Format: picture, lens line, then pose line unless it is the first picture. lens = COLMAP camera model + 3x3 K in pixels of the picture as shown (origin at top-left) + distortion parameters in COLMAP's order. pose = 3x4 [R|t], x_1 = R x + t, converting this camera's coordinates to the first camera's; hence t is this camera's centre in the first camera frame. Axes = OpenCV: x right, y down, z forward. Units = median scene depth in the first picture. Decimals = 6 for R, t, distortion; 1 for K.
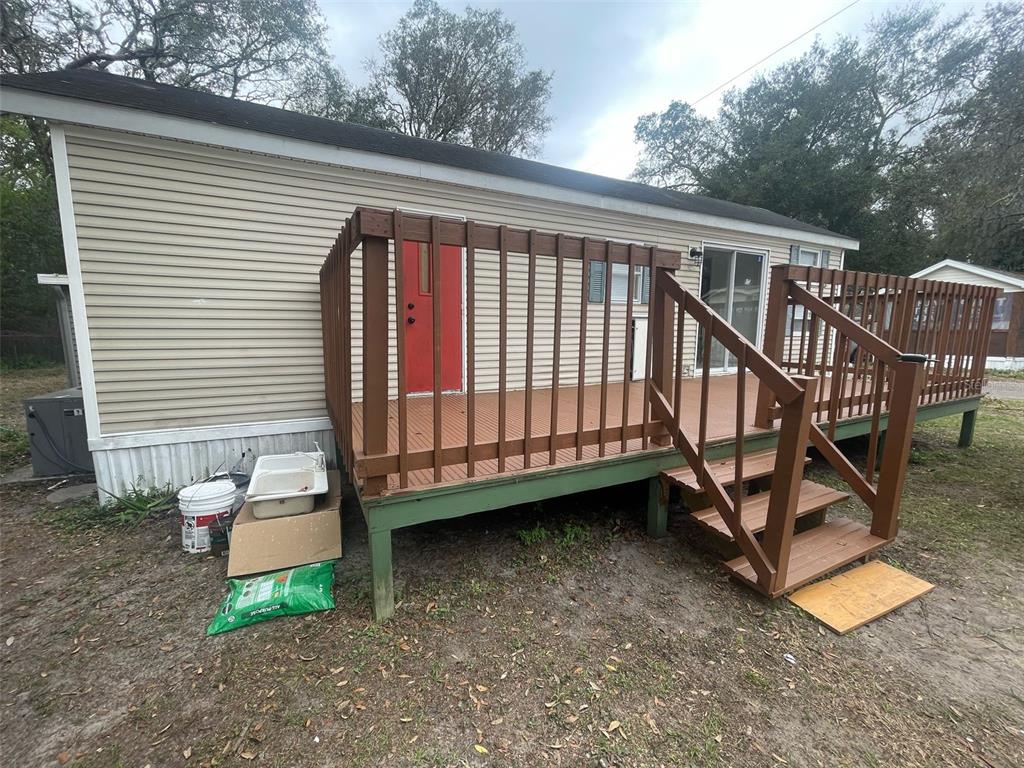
lens RADIAL K [[412.3, 0, 503.5], [0, 412.3, 386.7], [0, 0, 1]] dist [-0.002680, -0.000461]
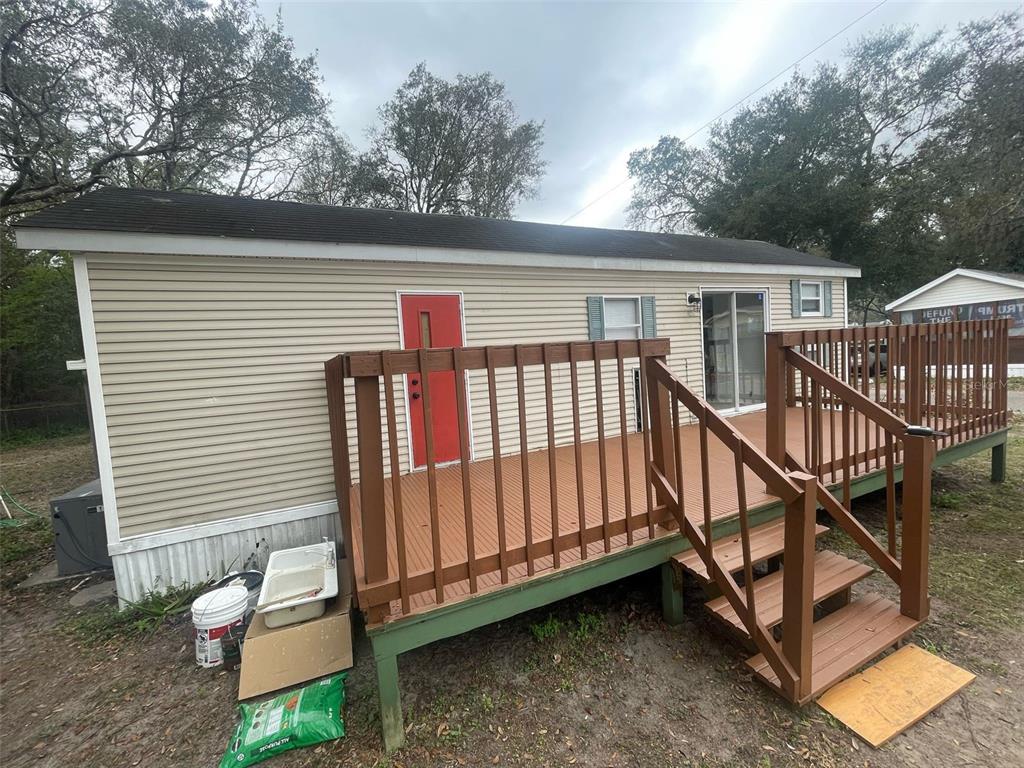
lens RADIAL K [[412.3, 0, 503.5], [0, 412.3, 386.7], [0, 0, 1]] dist [-0.002680, -0.000461]
pose [[0.996971, -0.070092, -0.033706, 0.037506], [0.067452, 0.994979, -0.073941, -0.121507], [0.038719, 0.071444, 0.996693, -0.014346]]
